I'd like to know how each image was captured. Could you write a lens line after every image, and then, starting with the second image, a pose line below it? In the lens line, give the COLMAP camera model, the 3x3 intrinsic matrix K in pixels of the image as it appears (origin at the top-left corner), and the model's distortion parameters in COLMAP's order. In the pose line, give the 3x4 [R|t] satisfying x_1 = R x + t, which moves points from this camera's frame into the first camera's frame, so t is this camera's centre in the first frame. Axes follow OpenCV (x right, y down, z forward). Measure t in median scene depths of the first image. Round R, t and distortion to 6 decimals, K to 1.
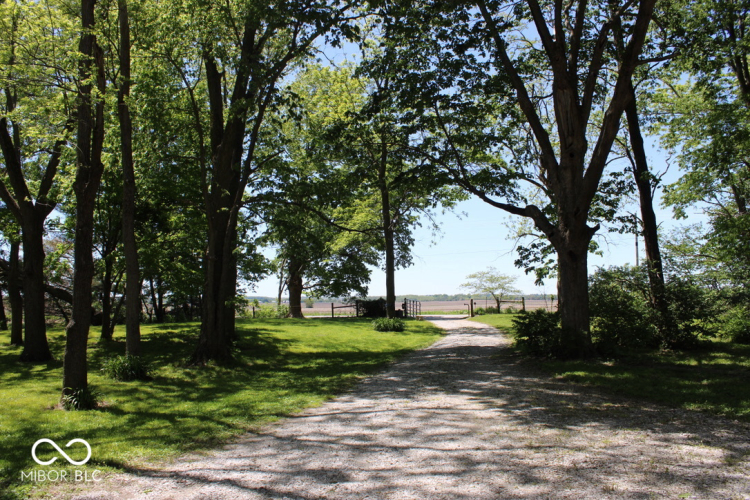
lens RADIAL K [[619.6, 0, 375.0], [0, 619.6, 250.0], [0, 0, 1]] dist [-0.165596, 0.139908]
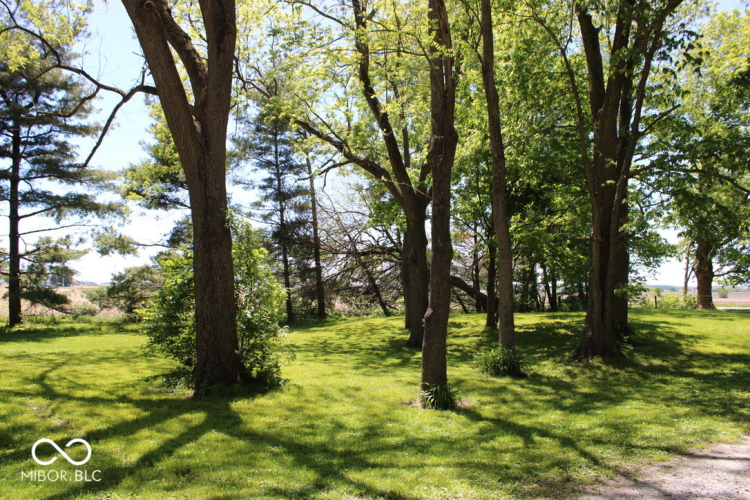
lens RADIAL K [[619.6, 0, 375.0], [0, 619.6, 250.0], [0, 0, 1]] dist [-0.165596, 0.139908]
pose [[0.805431, -0.020839, -0.592323, -0.011500], [0.032045, 0.999451, 0.008412, 0.011682], [0.591823, -0.025756, 0.805657, 0.129625]]
